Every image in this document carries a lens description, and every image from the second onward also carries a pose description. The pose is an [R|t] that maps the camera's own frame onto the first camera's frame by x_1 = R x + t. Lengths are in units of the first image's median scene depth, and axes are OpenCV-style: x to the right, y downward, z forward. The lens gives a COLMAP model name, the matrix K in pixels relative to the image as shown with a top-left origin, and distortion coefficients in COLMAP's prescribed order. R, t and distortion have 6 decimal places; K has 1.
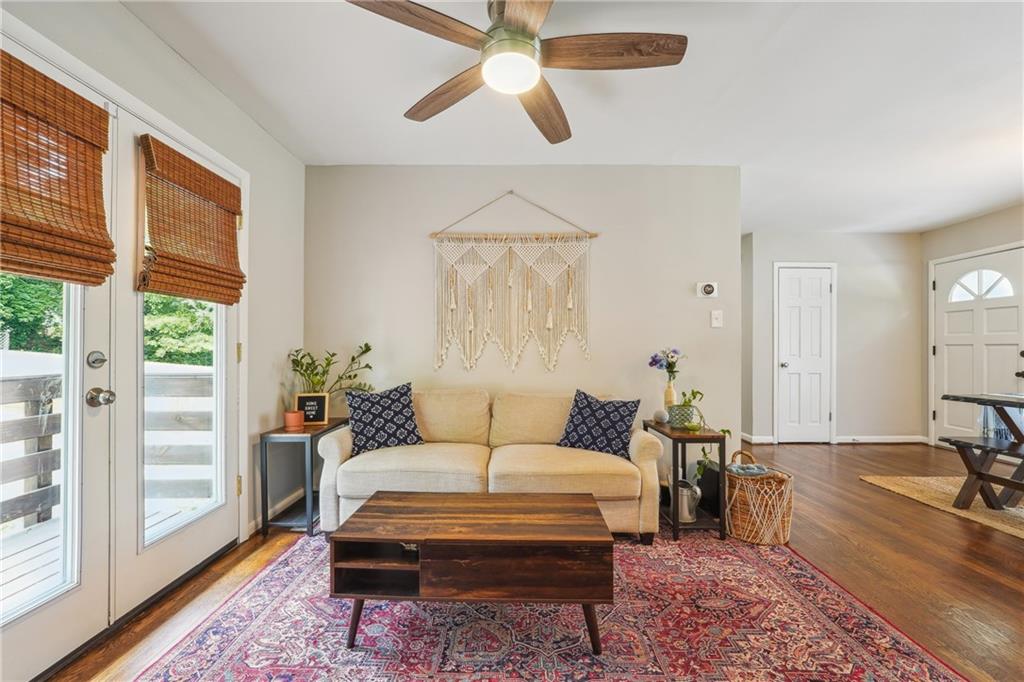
lens RADIAL K [[437.5, 0, 512.8], [0, 437.5, 346.5], [0, 0, 1]] dist [-0.022218, 0.008406]
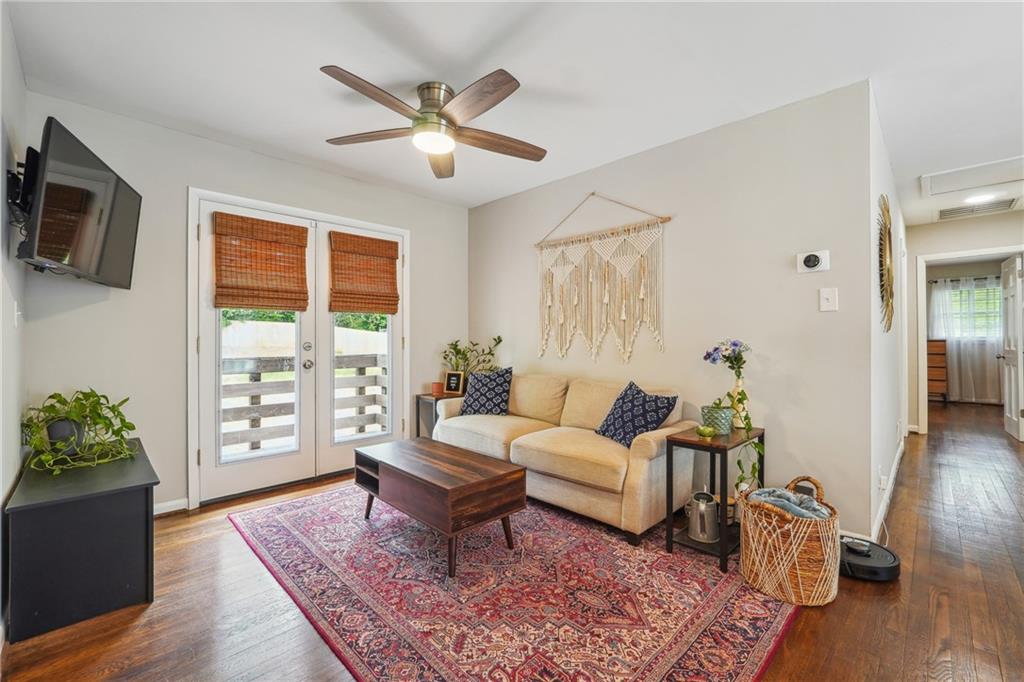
lens RADIAL K [[435.8, 0, 507.9], [0, 435.8, 337.4], [0, 0, 1]] dist [-0.020781, 0.007706]
pose [[0.705522, -0.005734, -0.708665, 0.718501], [0.006278, 0.999979, -0.001840, -0.001475], [0.708660, -0.003151, 0.705543, 0.120166]]
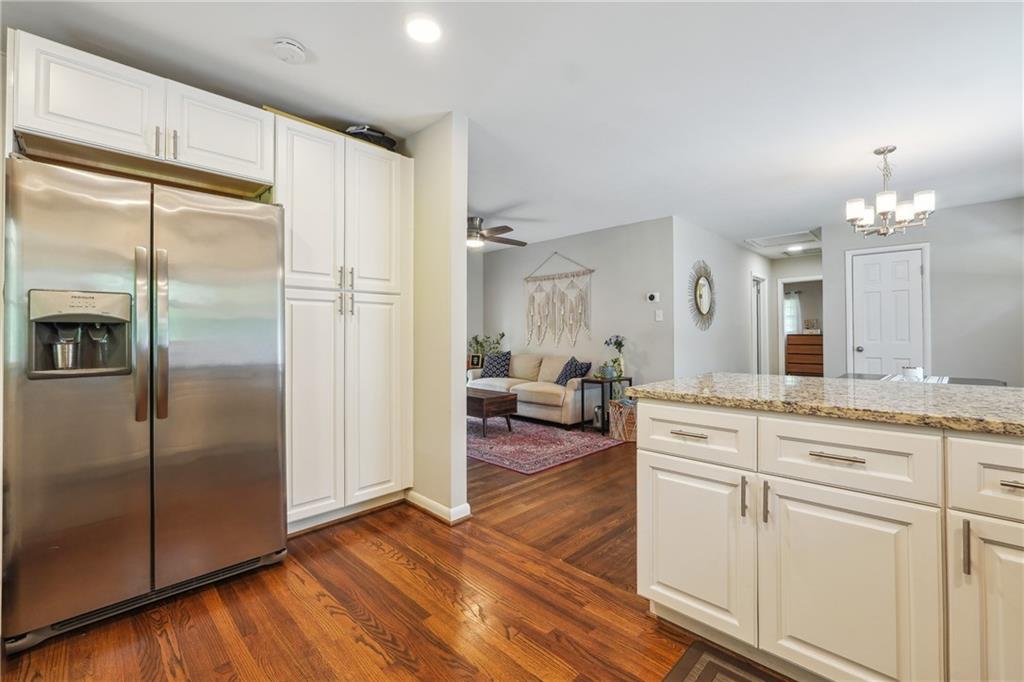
lens RADIAL K [[435.6, 0, 509.4], [0, 435.6, 328.5], [0, 0, 1]] dist [0.000743, 0.000403]
pose [[0.709044, -0.013023, -0.705044, 1.422739], [0.007893, 0.999913, -0.010532, -0.005477], [0.705120, 0.001903, 0.709086, -0.589419]]
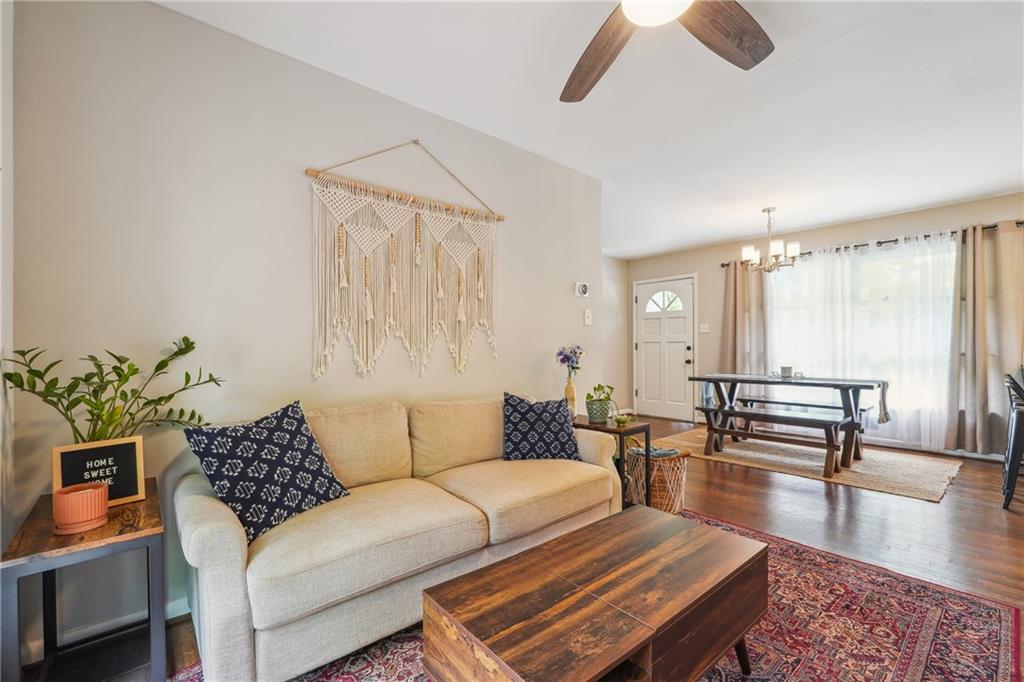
lens RADIAL K [[437.5, 0, 512.8], [0, 437.5, 346.5], [0, 0, 1]] dist [-0.022218, 0.008406]
pose [[0.750505, -0.004664, 0.660849, -0.459220], [0.001125, 0.999983, 0.005781, 0.002358], [-0.660864, -0.003595, 0.750497, 0.371203]]
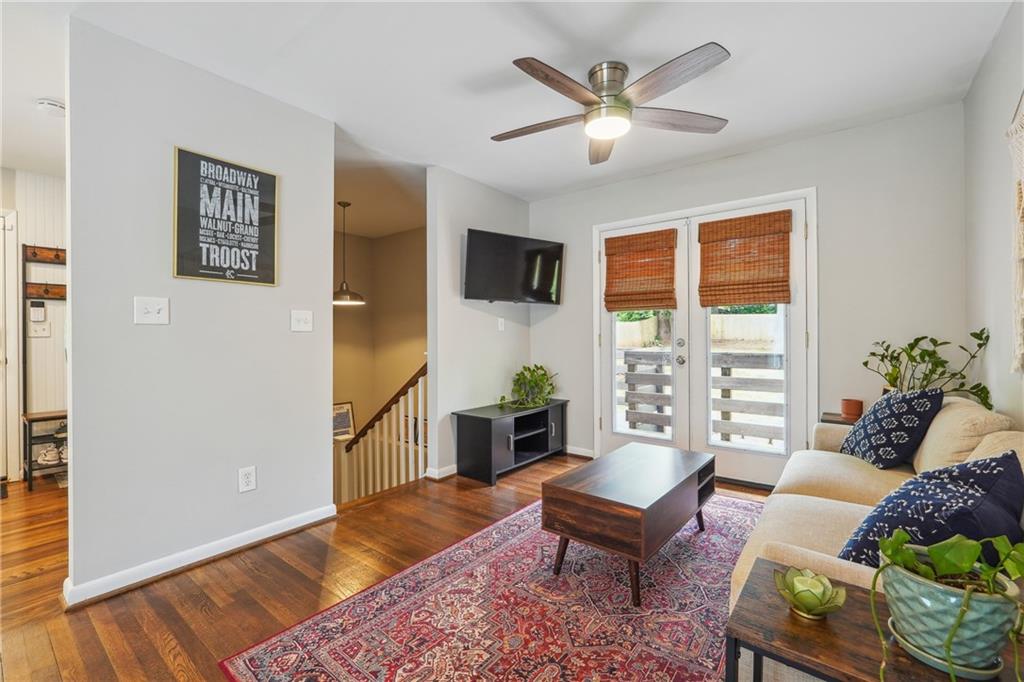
lens RADIAL K [[435.8, 0, 507.9], [0, 435.8, 337.4], [0, 0, 1]] dist [-0.020781, 0.007706]
pose [[-0.617251, 0.005730, -0.786745, 0.759719], [0.008745, 0.999962, 0.000421, -0.002095], [0.786717, -0.006620, -0.617278, 0.985369]]
